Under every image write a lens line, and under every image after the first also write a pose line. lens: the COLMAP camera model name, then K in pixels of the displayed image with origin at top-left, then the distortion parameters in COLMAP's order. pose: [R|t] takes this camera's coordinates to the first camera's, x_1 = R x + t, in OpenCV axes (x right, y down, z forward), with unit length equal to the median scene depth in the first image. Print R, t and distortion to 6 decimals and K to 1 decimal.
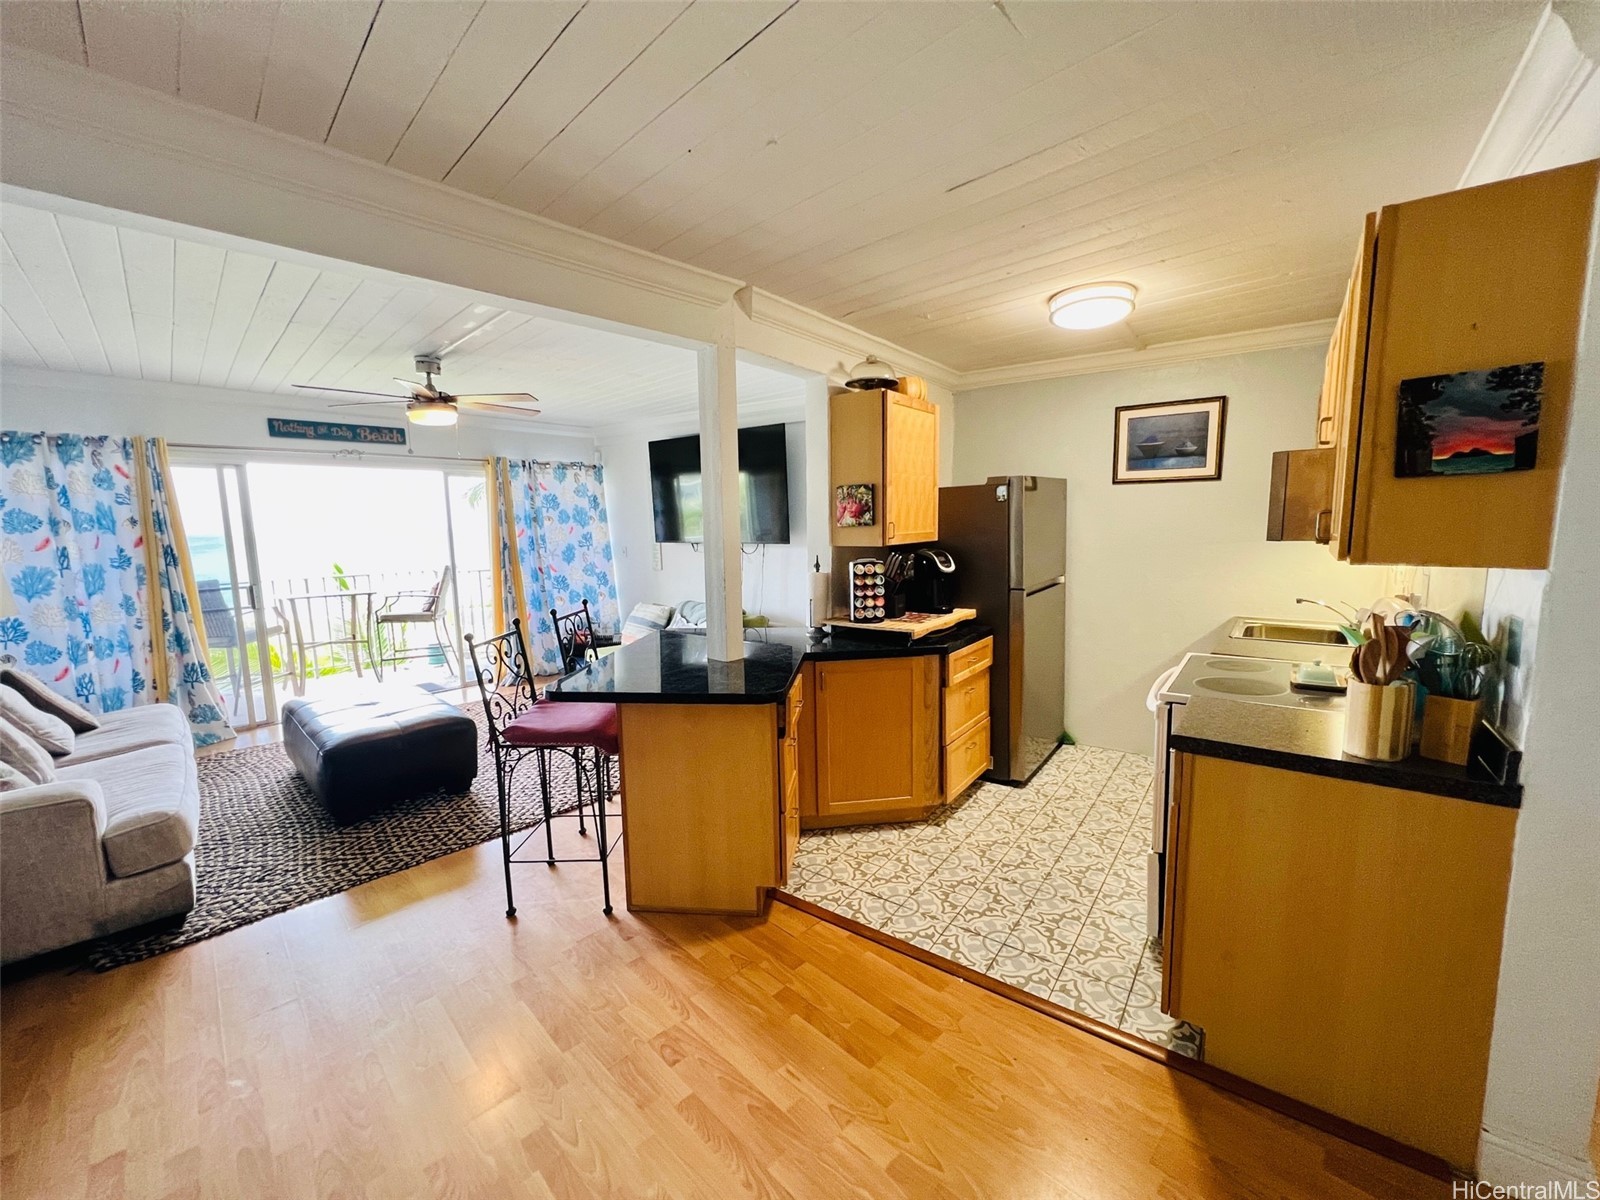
lens RADIAL K [[646.6, 0, 805.1], [0, 646.6, 600.1], [0, 0, 1]] dist [0.002014, 0.000109]
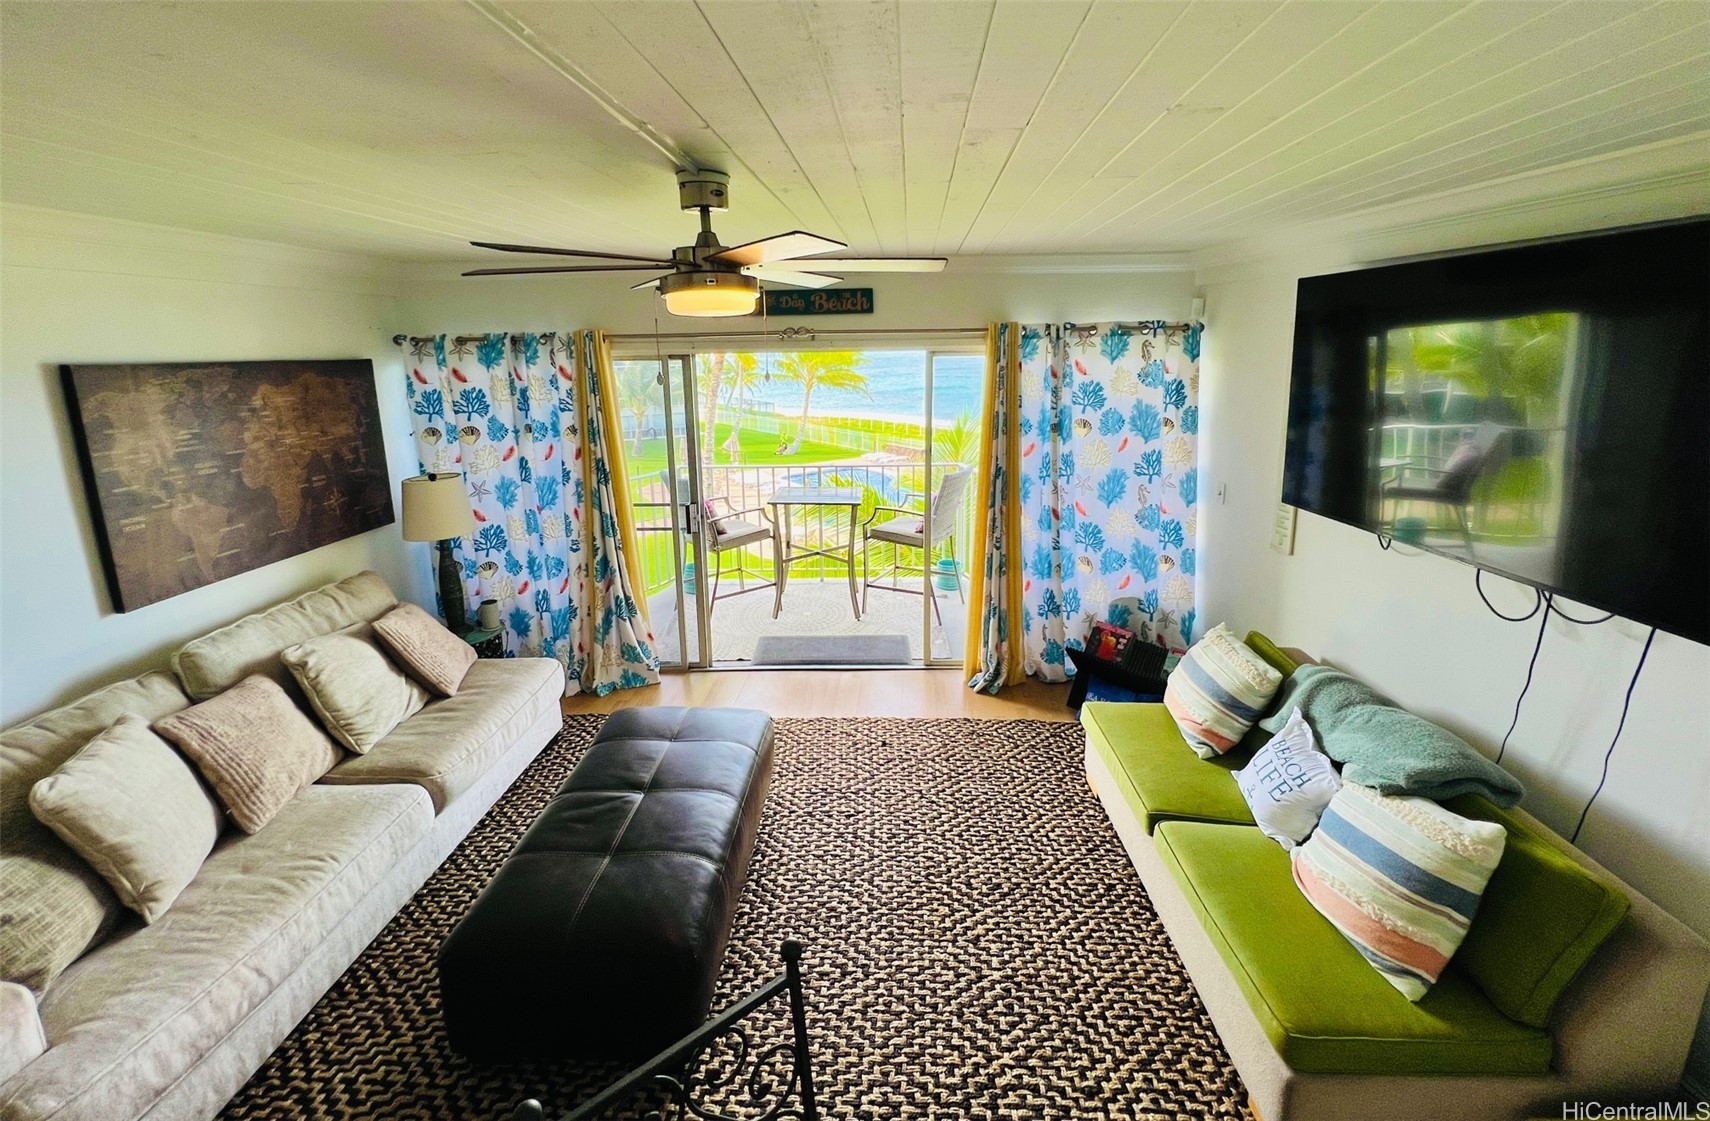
lens RADIAL K [[677.5, 0, 874.9], [0, 677.5, 471.9], [0, 0, 1]] dist [-0.004233, -0.000114]
pose [[0.650248, 0.157029, -0.743316, -0.068734], [-0.093268, 0.987505, 0.127025, -0.152508], [0.753975, -0.013270, 0.656769, 0.496026]]
